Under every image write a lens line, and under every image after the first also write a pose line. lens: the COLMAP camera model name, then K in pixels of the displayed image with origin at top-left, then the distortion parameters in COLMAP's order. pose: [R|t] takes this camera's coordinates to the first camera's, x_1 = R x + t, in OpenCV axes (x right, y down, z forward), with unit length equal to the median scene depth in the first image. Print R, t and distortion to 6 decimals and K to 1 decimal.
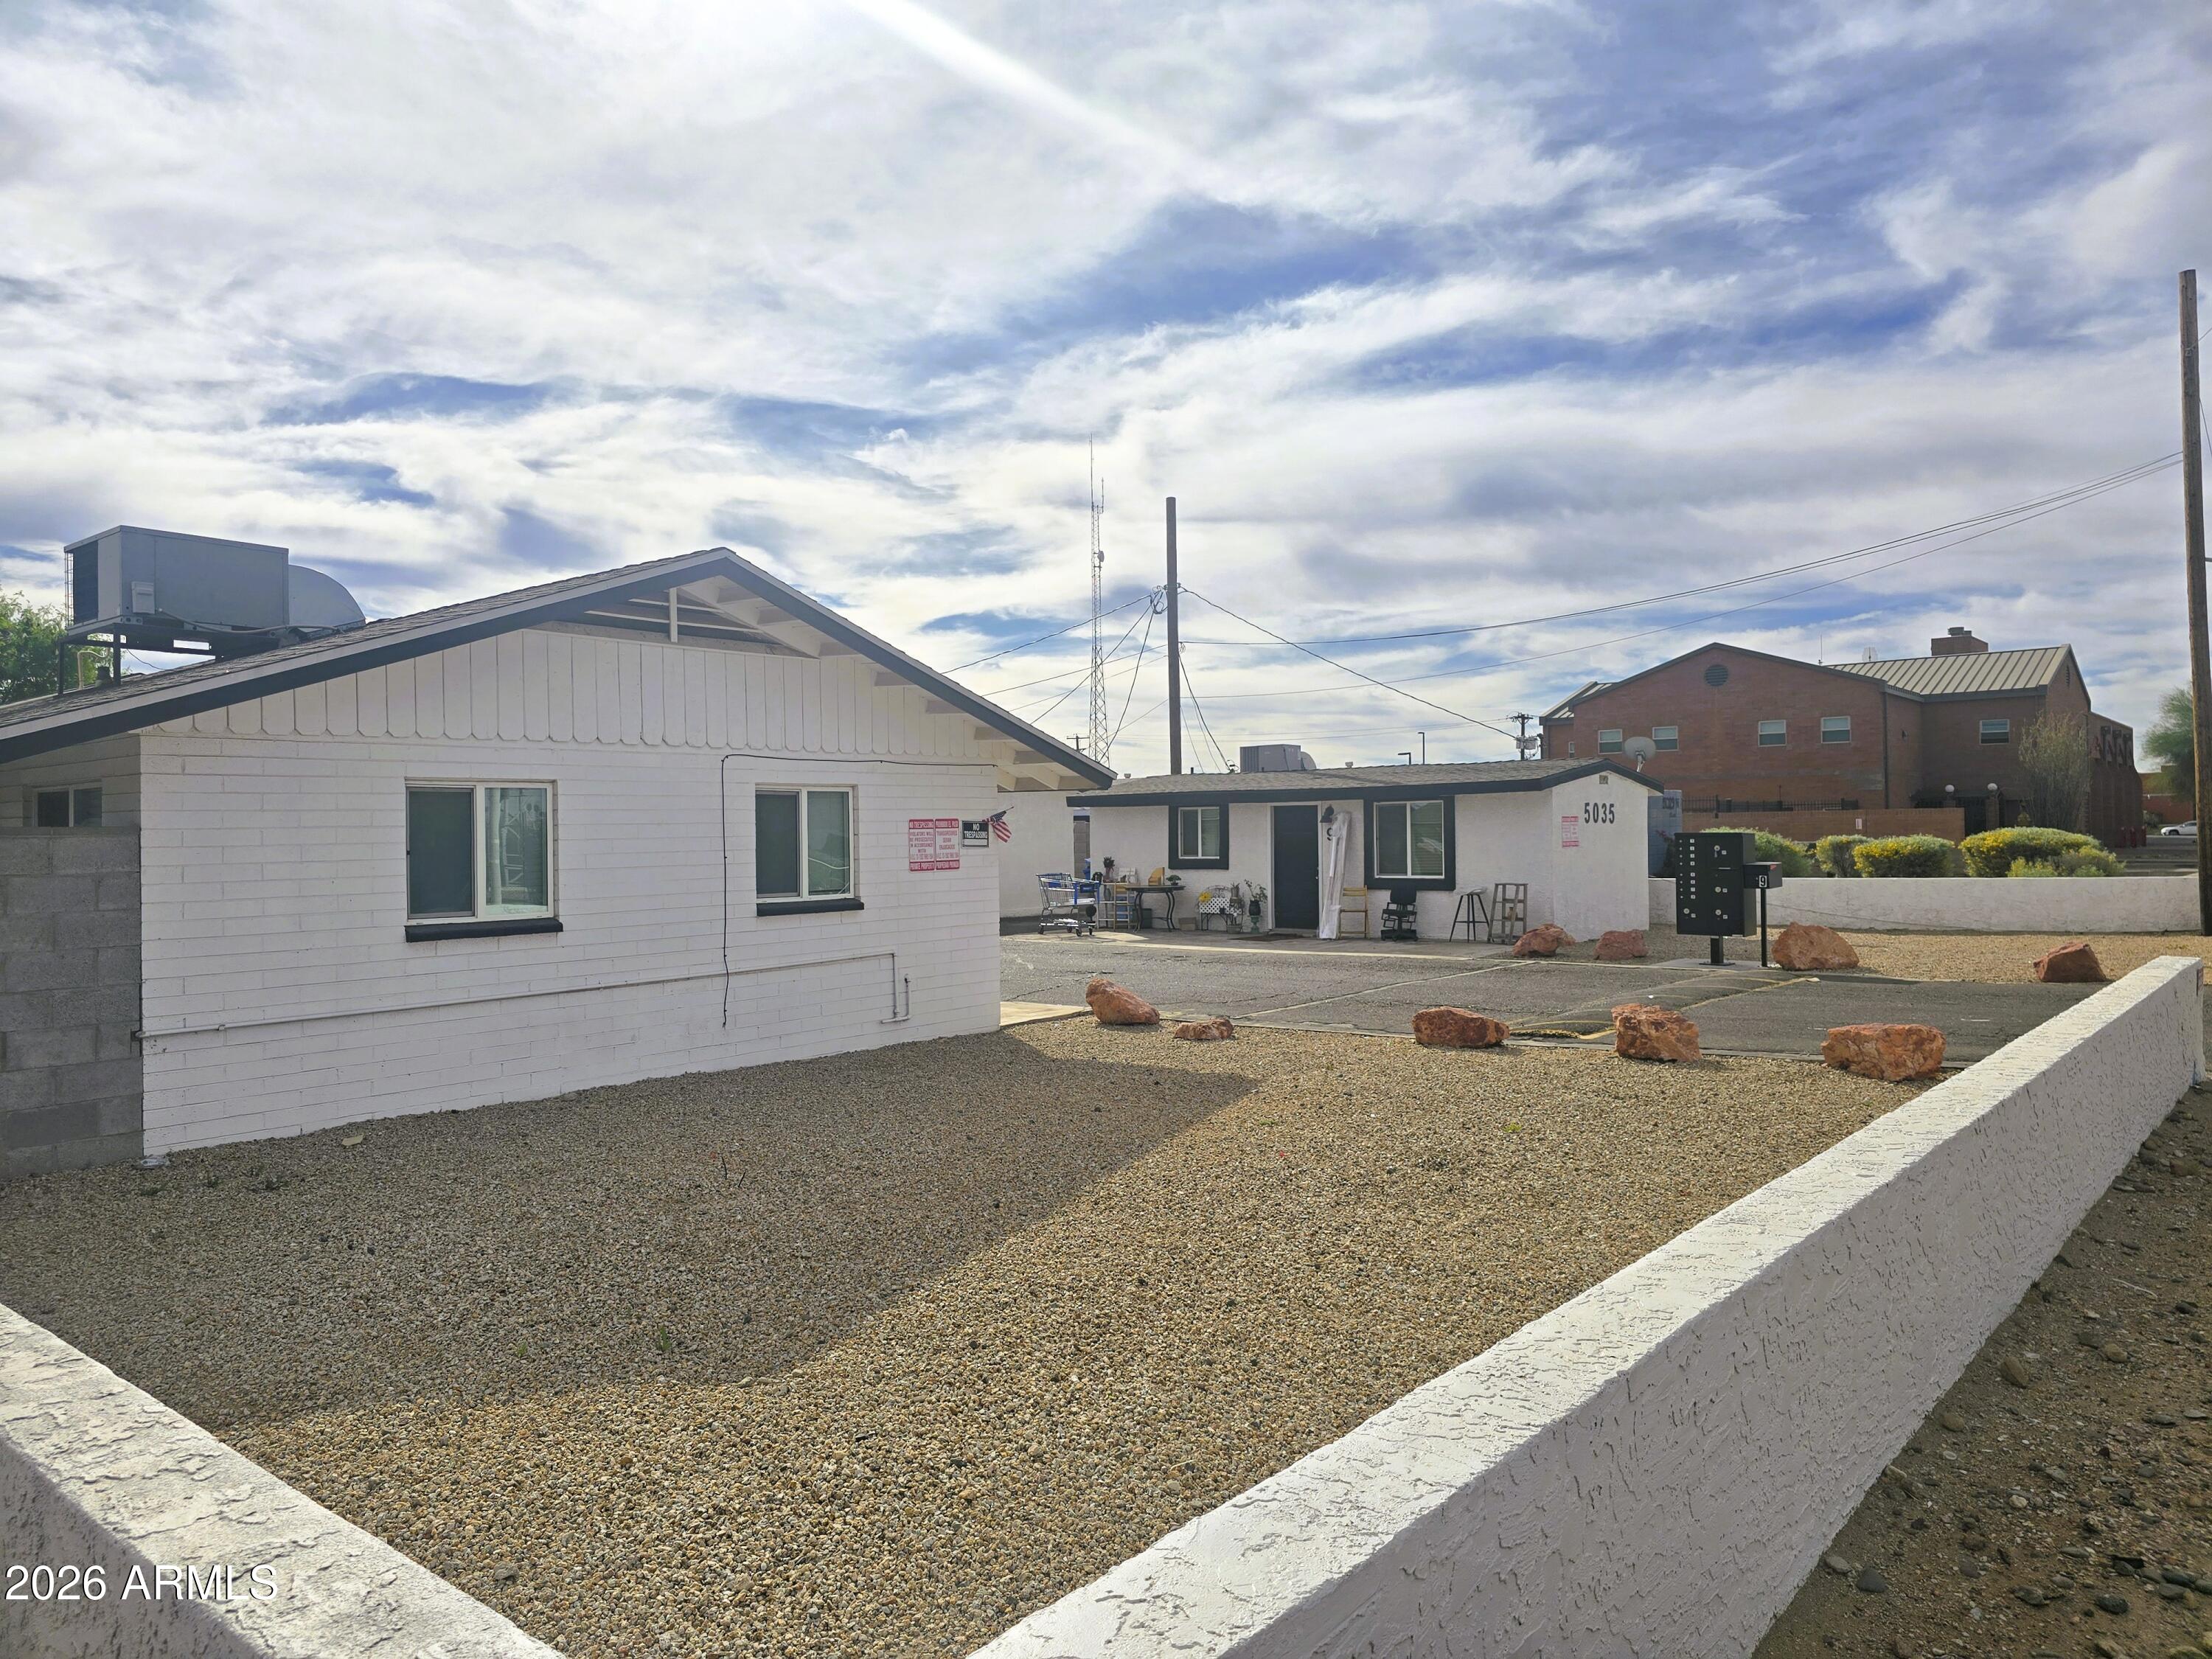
lens RADIAL K [[1490.7, 0, 1106.9], [0, 1490.7, 829.9], [0, 0, 1]] dist [-0.000158, -0.000040]
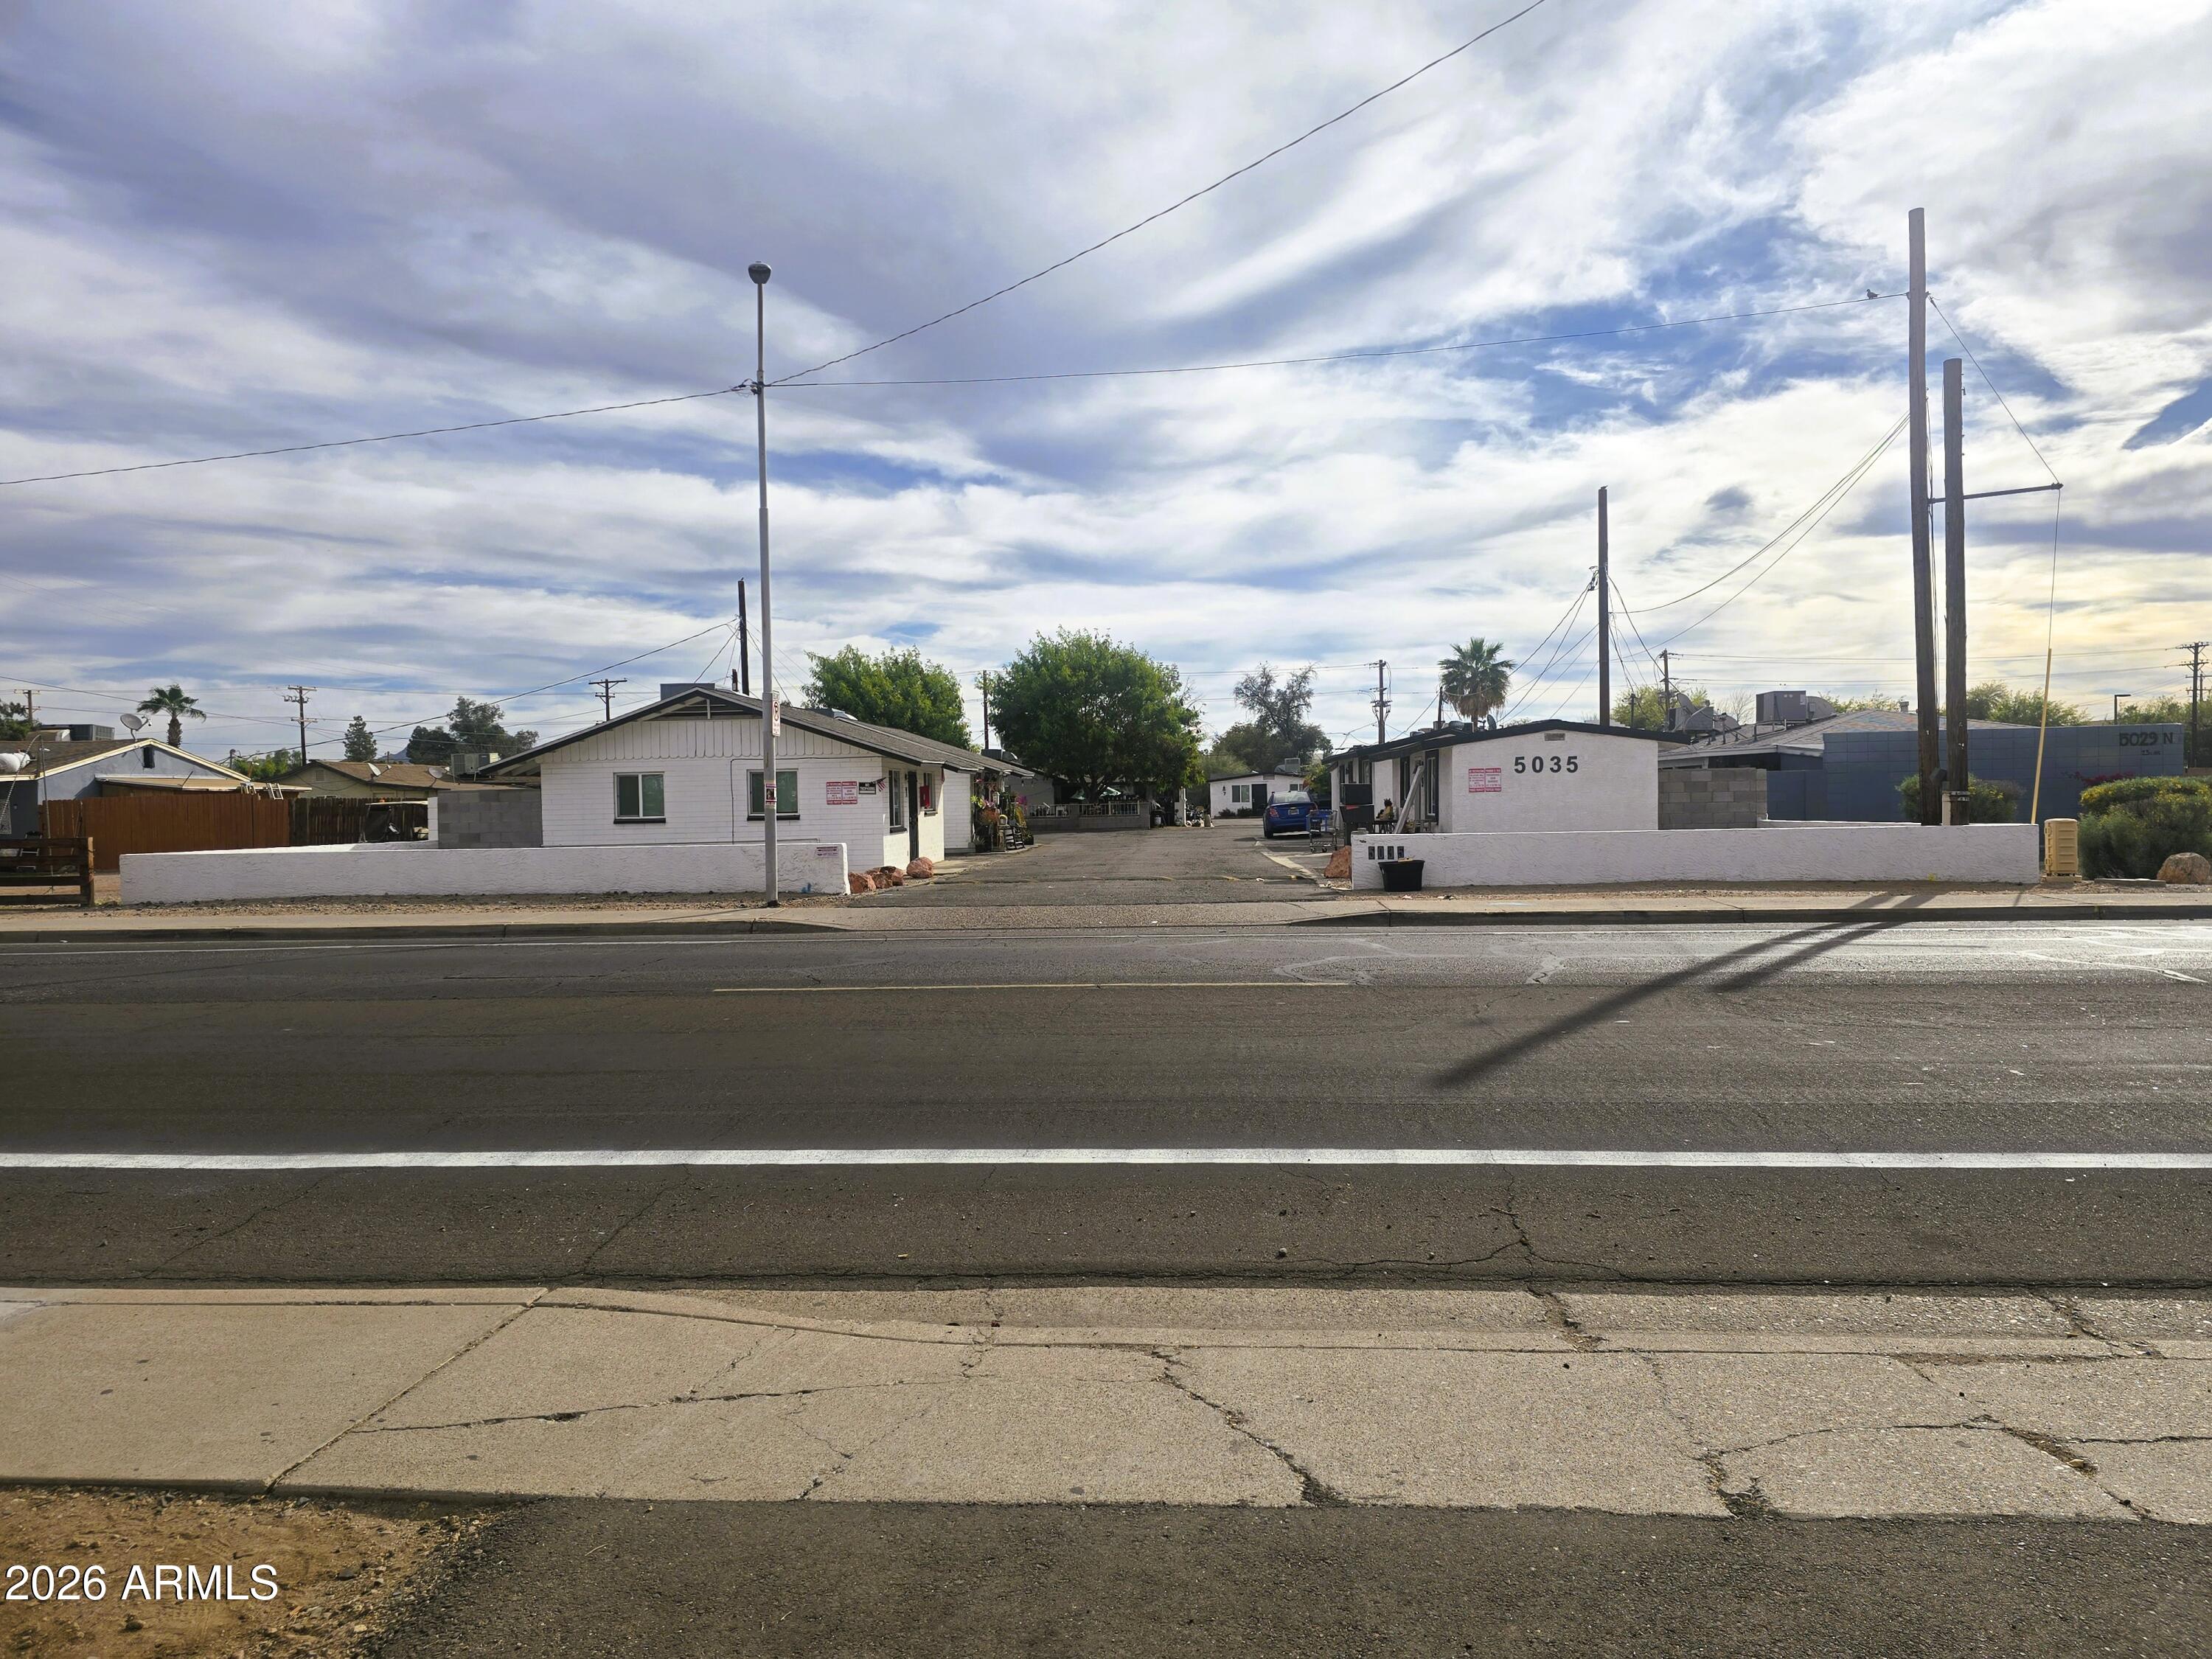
lens RADIAL K [[1490.7, 0, 1104.1], [0, 1490.7, 826.7], [0, 0, 1]] dist [-0.000158, -0.000040]
pose [[0.603210, 0.038463, -0.796654, 2.175602], [0.011248, 0.998327, 0.056717, -0.071059], [0.797503, -0.043173, 0.601768, -0.065714]]
